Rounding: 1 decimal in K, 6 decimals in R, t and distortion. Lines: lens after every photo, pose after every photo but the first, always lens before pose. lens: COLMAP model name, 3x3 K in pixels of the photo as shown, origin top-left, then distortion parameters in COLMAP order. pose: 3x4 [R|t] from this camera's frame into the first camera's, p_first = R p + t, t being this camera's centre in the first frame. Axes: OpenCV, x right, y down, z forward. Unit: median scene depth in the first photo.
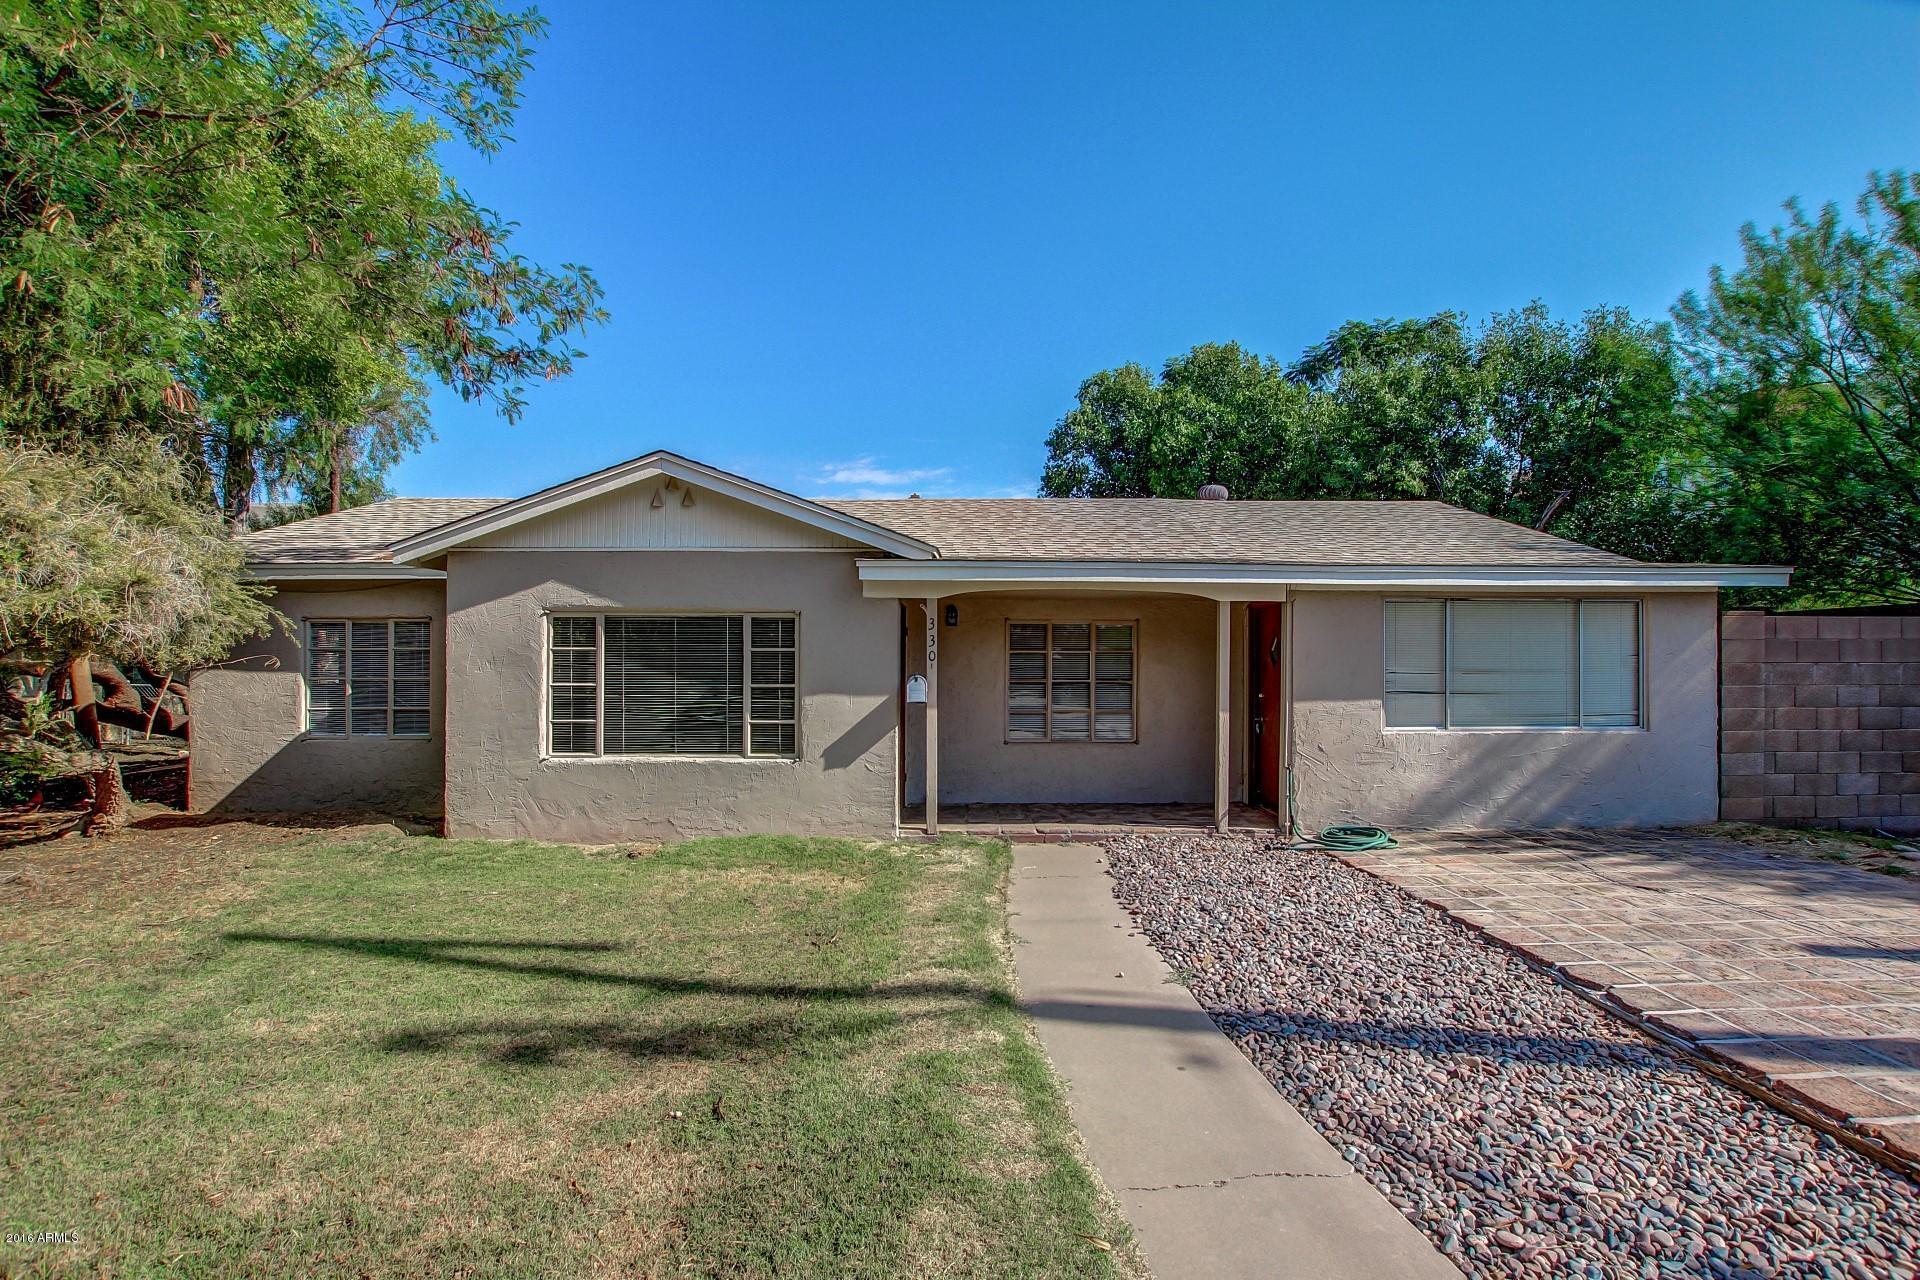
lens RADIAL K [[875.6, 0, 960.1], [0, 875.6, 667.9], [0, 0, 1]] dist [-0.025994, -0.000439]
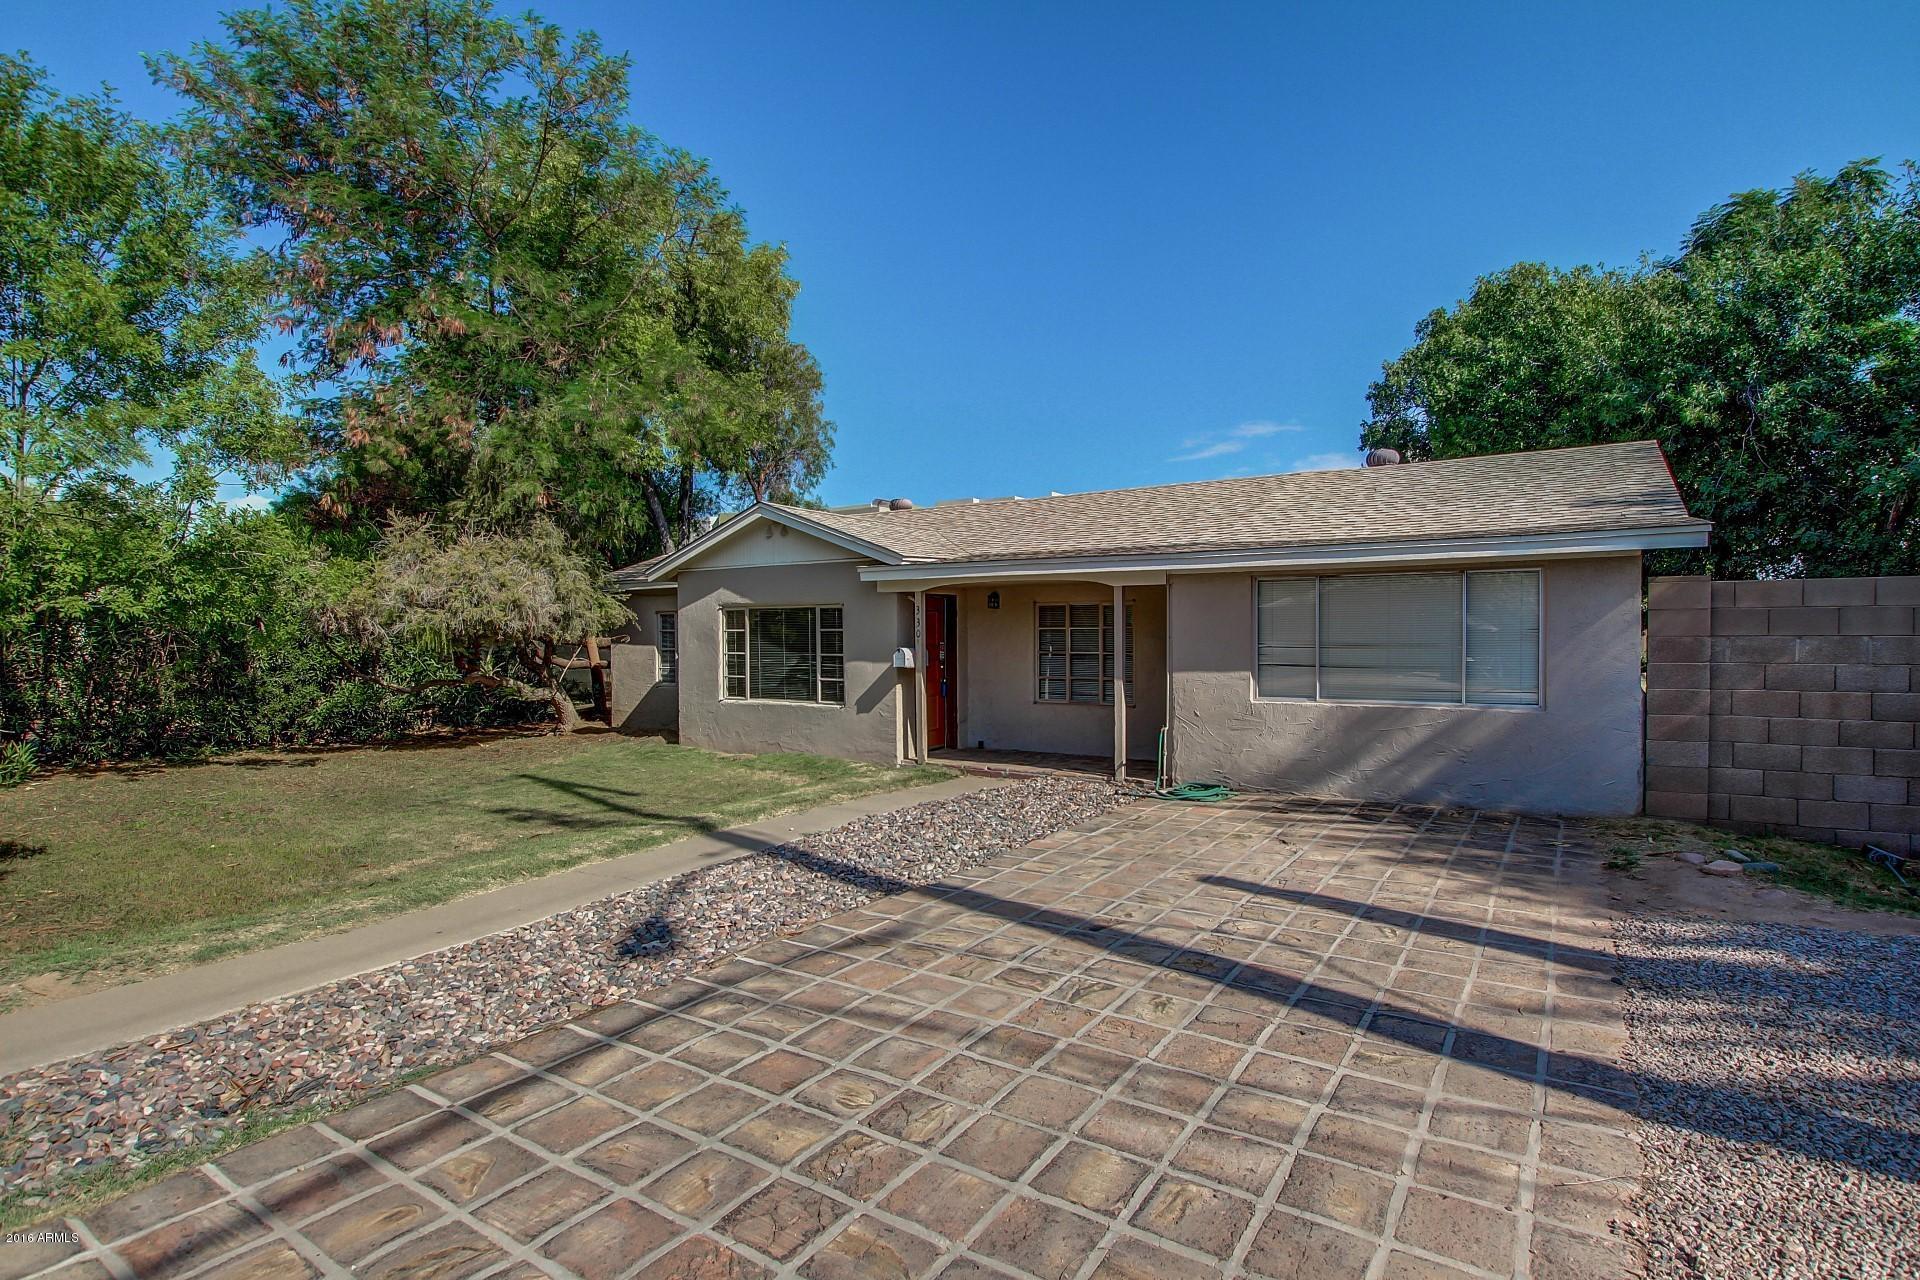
lens RADIAL K [[917.3, 0, 971.3], [0, 917.3, 654.7], [0, 0, 1]] dist [-0.024691, -0.000628]
pose [[0.839058, 0.006903, -0.543999, 0.811205], [0.003134, 0.999842, 0.017522, -0.005826], [0.544034, -0.016407, 0.838903, -0.153640]]
